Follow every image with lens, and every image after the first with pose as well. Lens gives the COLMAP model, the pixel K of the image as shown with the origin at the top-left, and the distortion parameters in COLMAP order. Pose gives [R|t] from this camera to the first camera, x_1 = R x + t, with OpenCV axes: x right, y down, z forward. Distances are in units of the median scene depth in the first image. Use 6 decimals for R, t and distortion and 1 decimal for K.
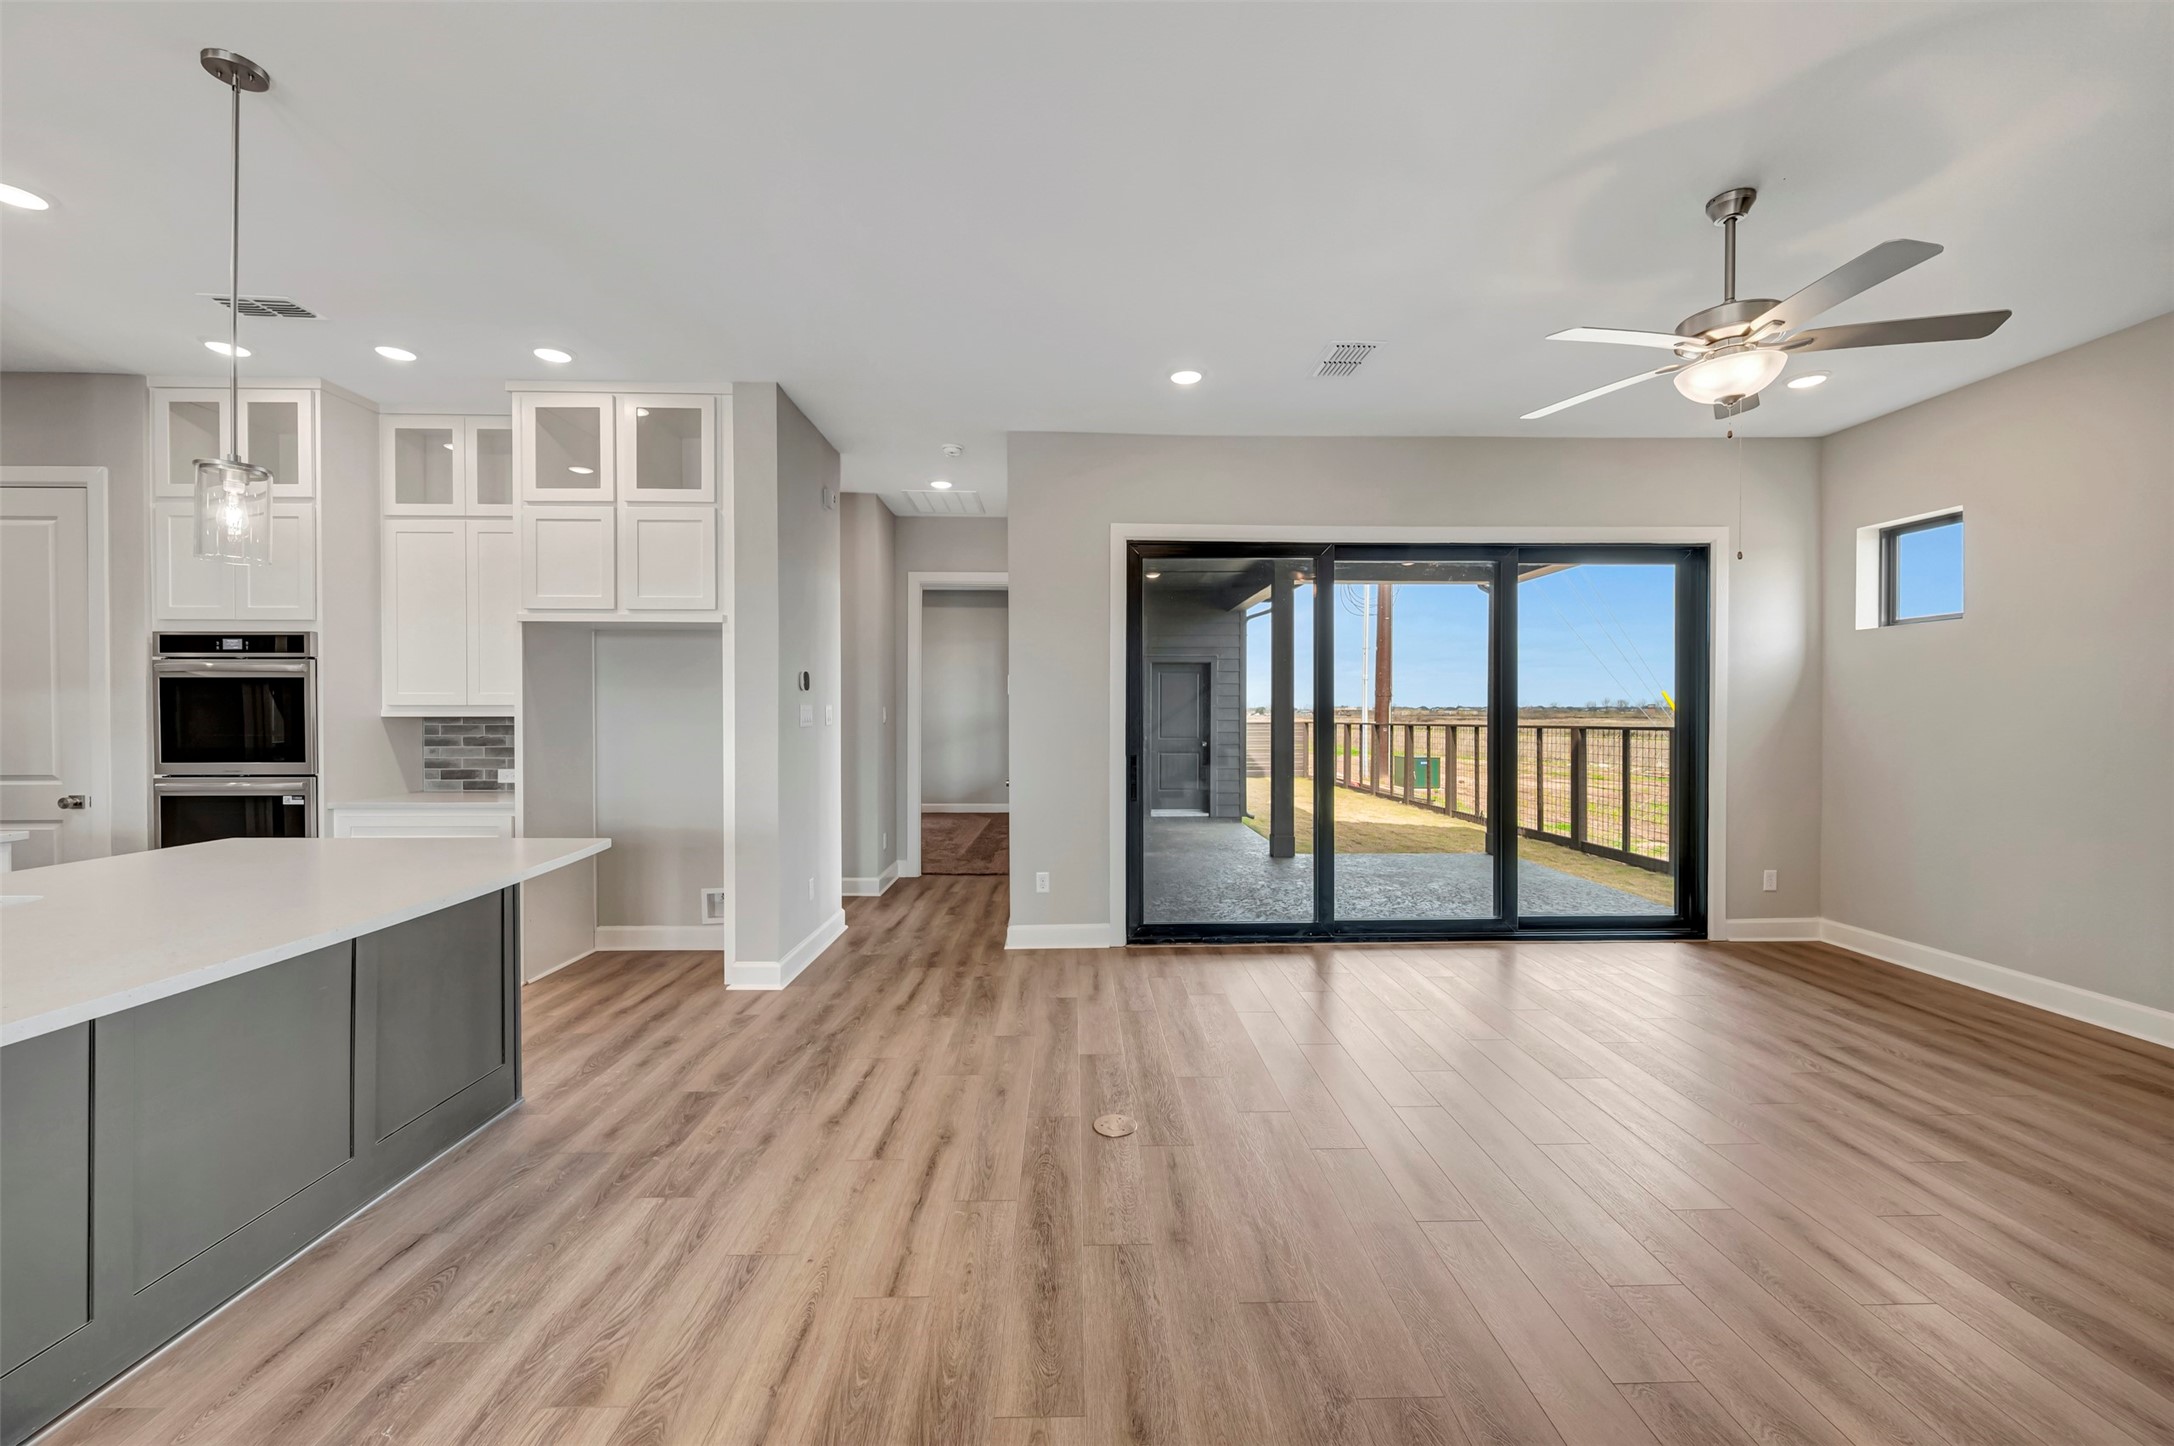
lens RADIAL K [[851.4, 0, 1090.7], [0, 851.4, 718.9], [0, 0, 1]] dist [-0.001233, -0.000266]
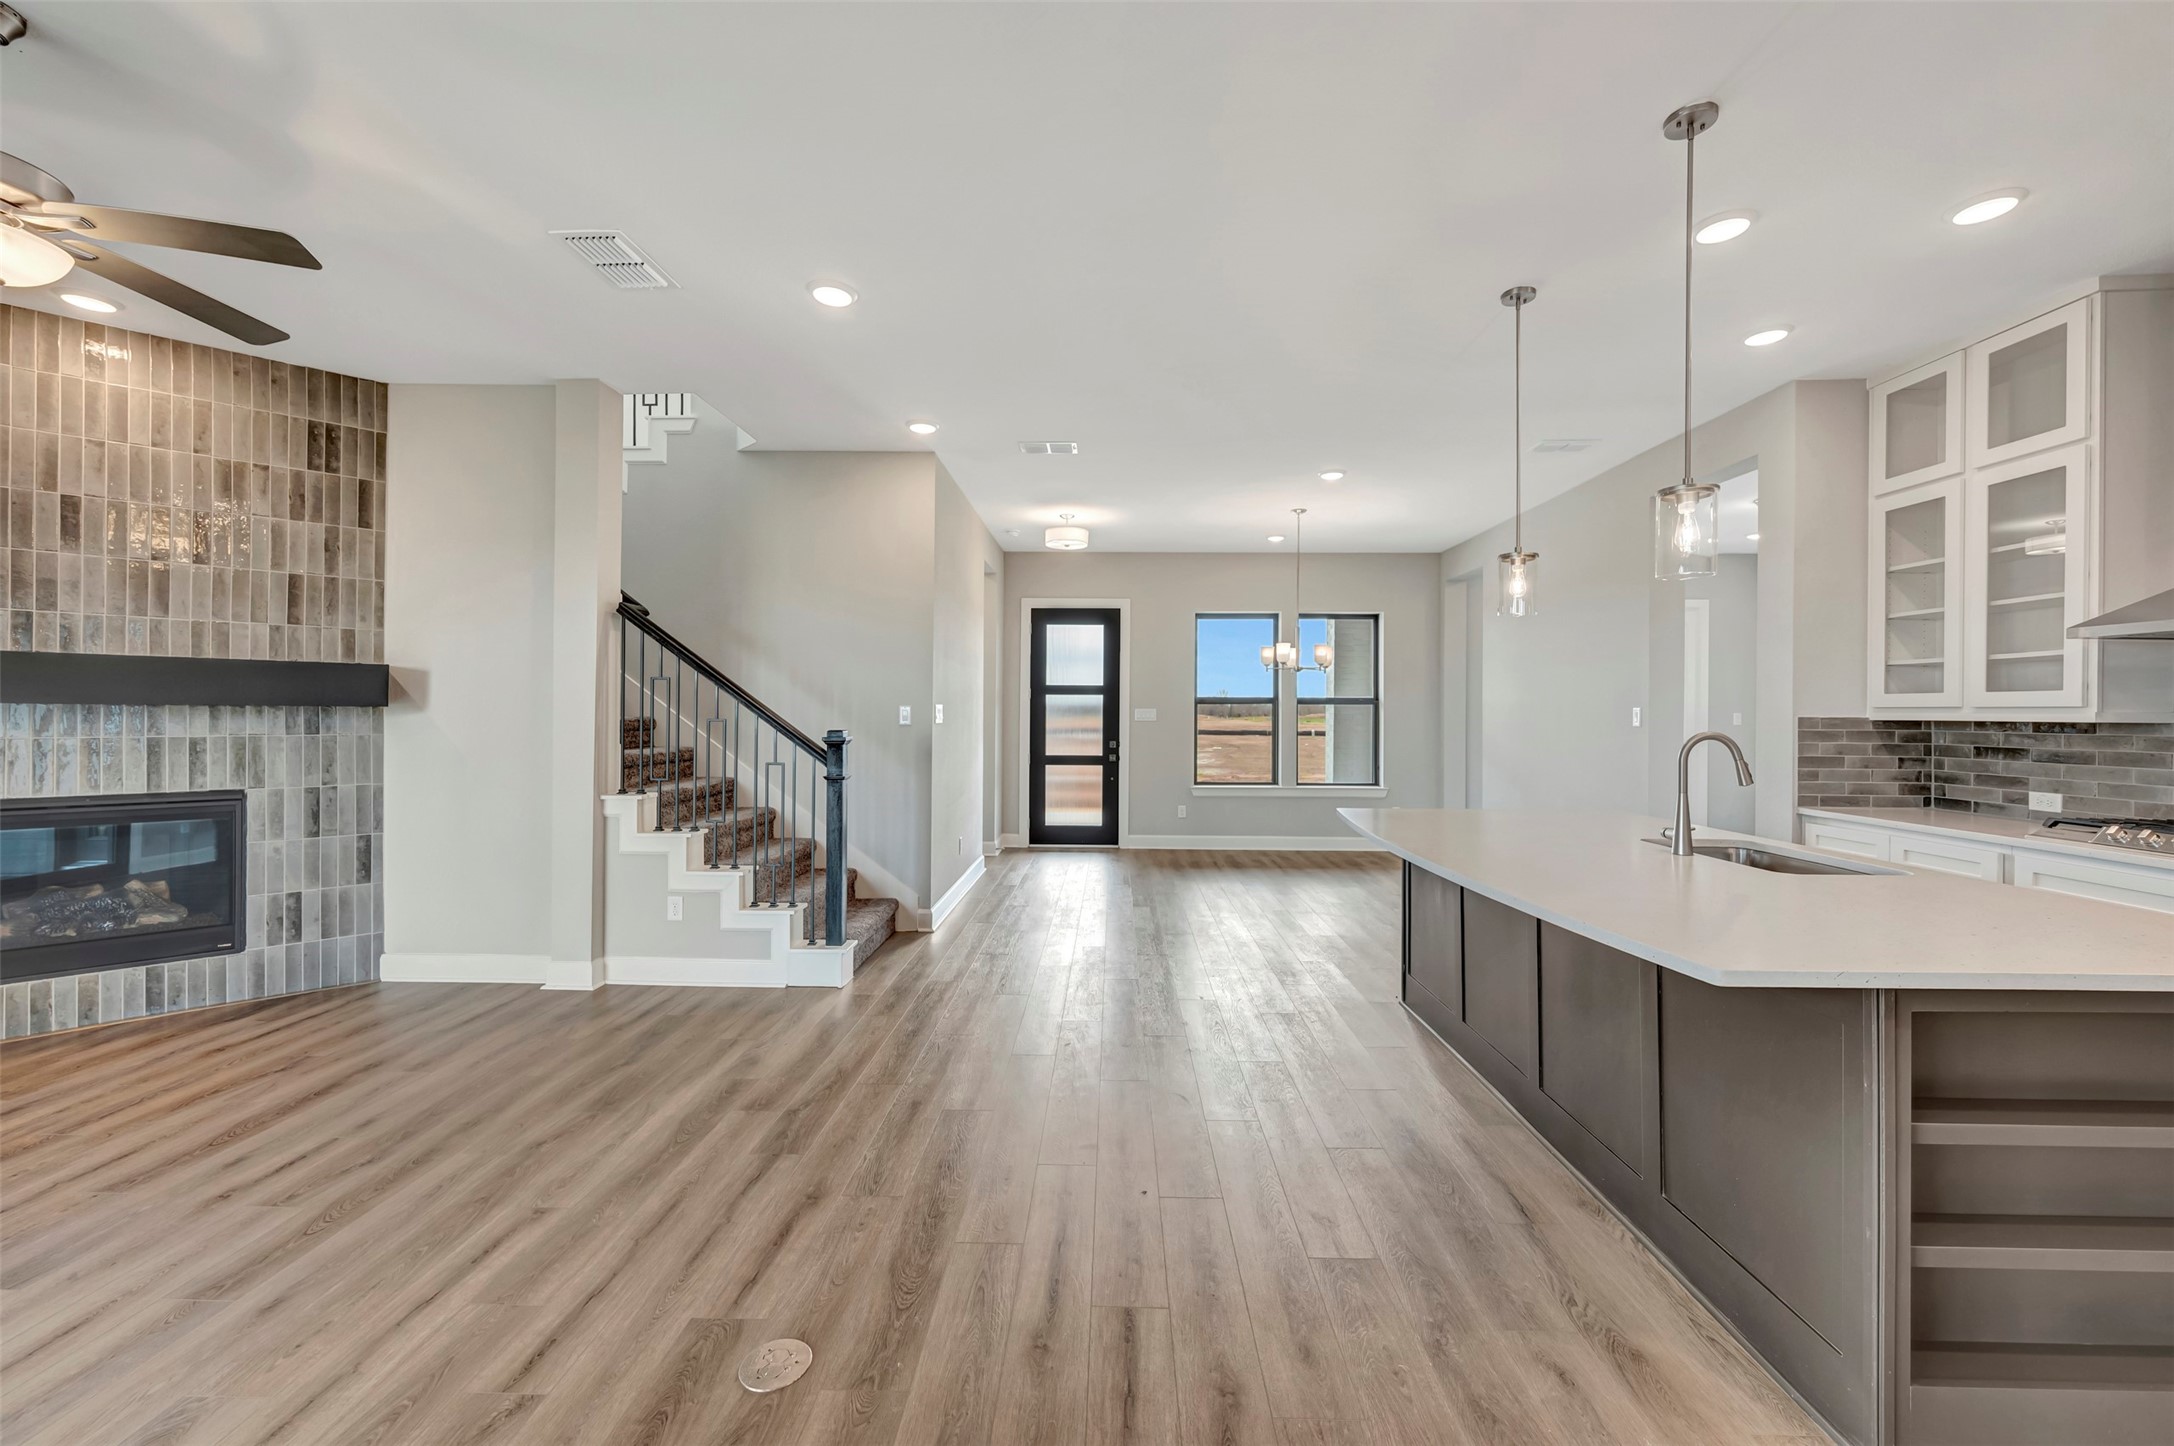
lens RADIAL K [[851.4, 0, 1090.7], [0, 851.4, 718.9], [0, 0, 1]] dist [-0.001233, -0.000266]
pose [[-0.998880, -0.007094, 0.046773, -0.130769], [-0.006447, 0.999882, 0.013979, -0.006545], [-0.046867, 0.013662, -0.998808, 0.912873]]
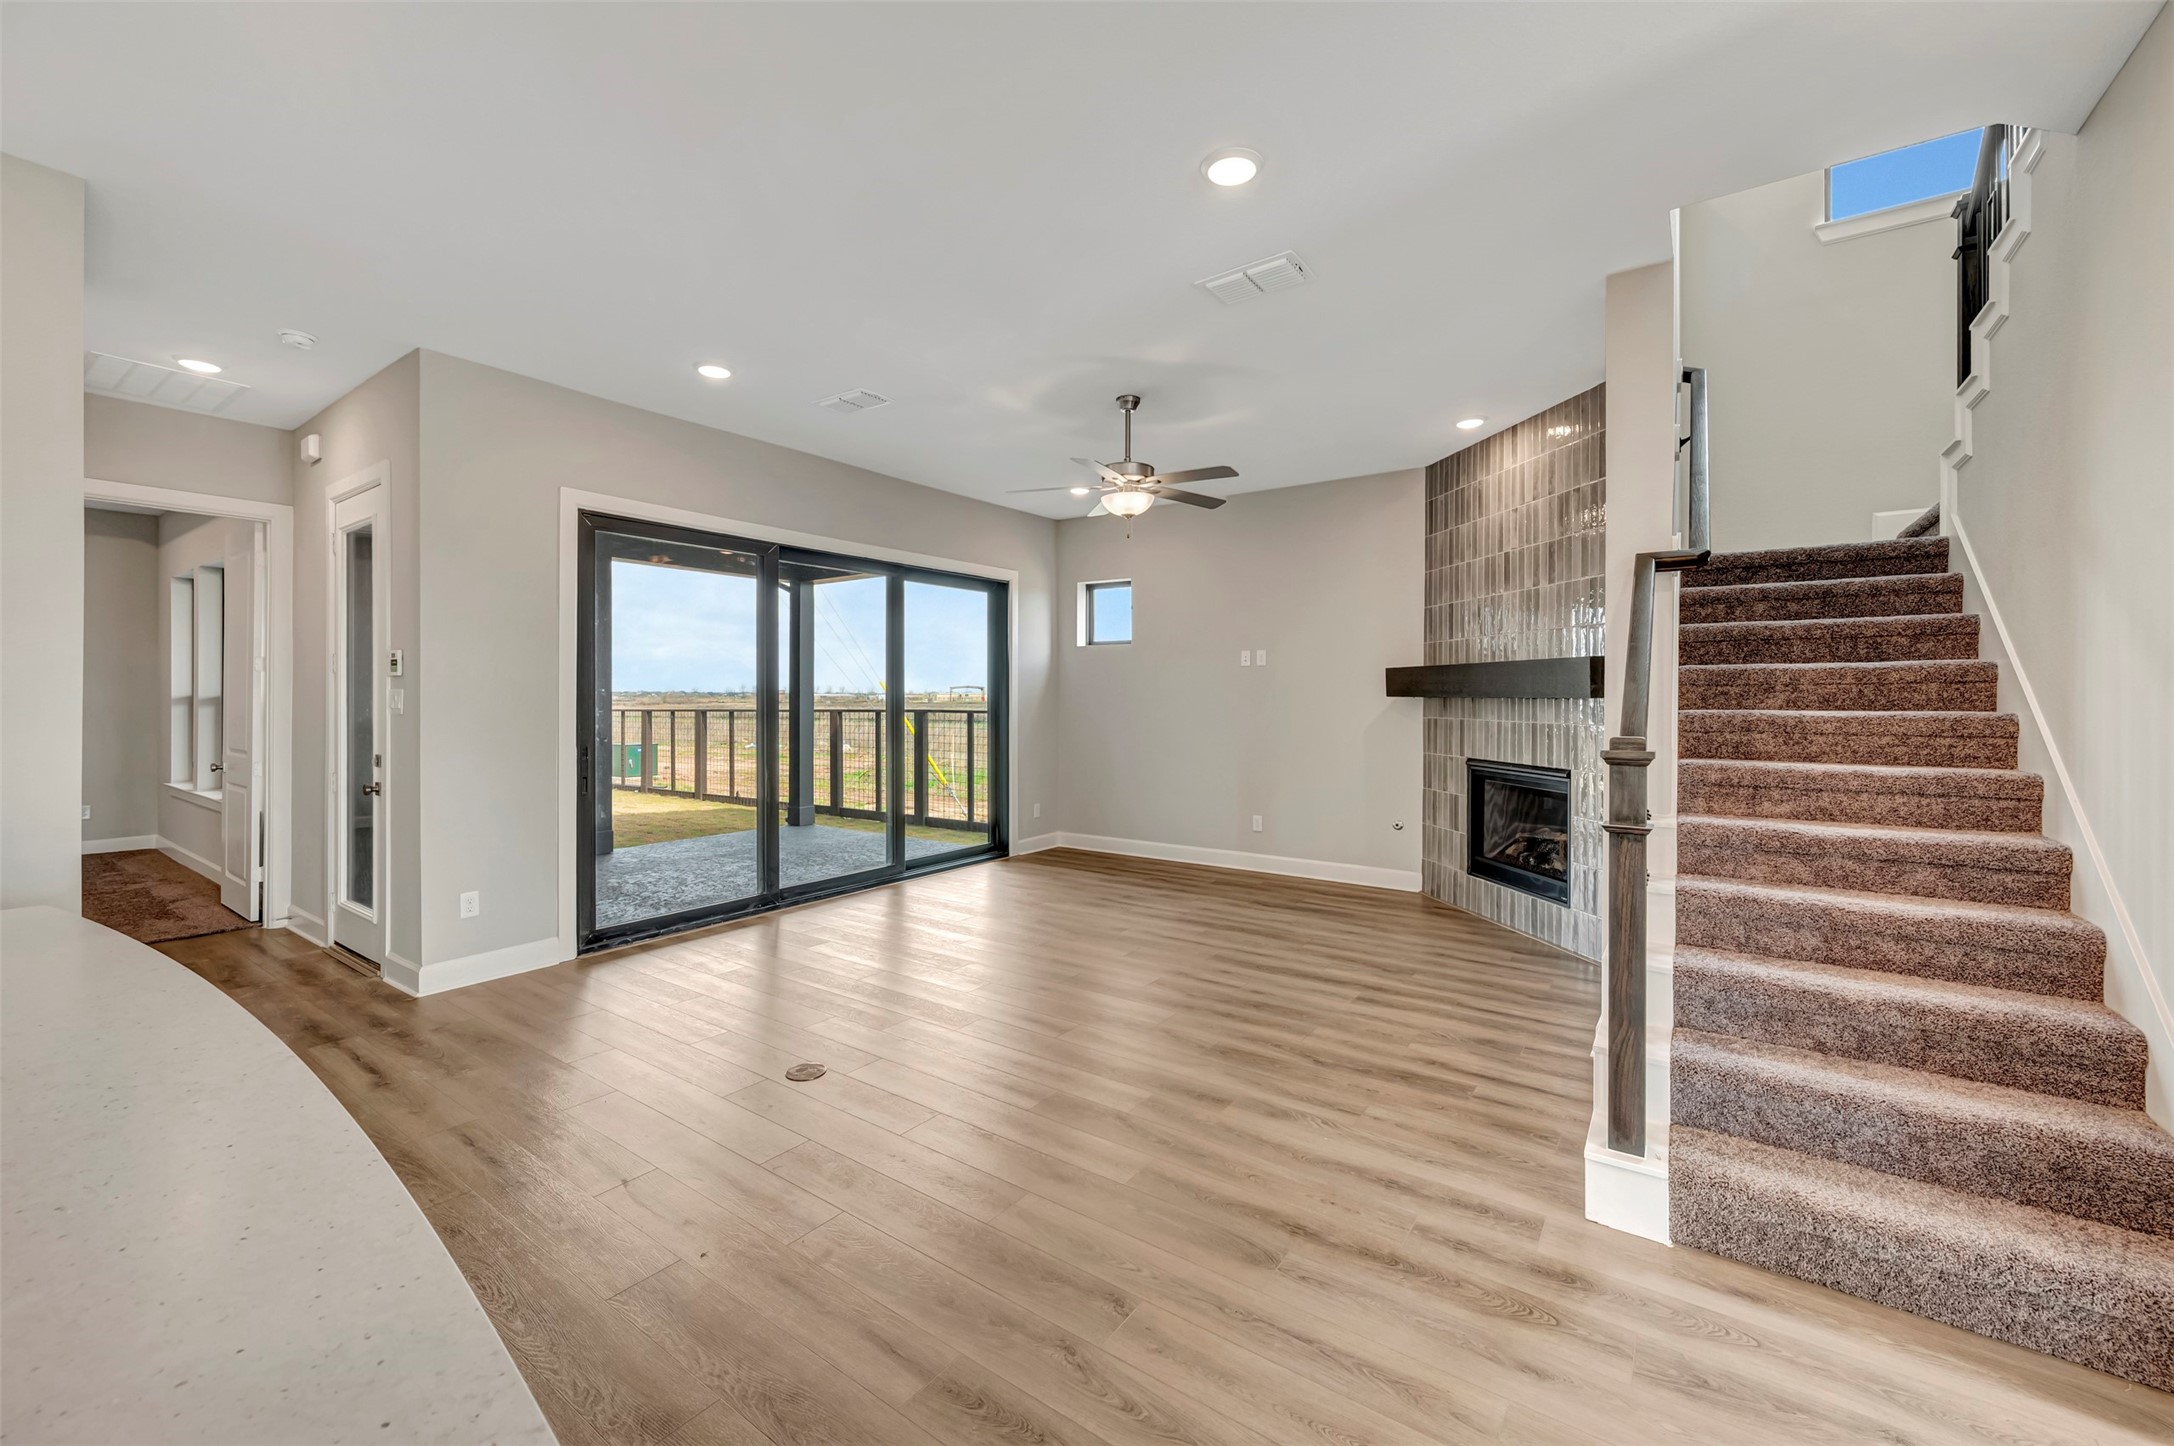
lens RADIAL K [[867.9, 0, 1096.7], [0, 867.9, 694.5], [0, 0, 1]] dist [-0.000842, -0.000245]
pose [[0.595135, 0.002790, 0.803621, -0.373400], [0.005716, 0.999954, -0.007704, -0.001867], [-0.803605, 0.009178, 0.595092, 0.009195]]
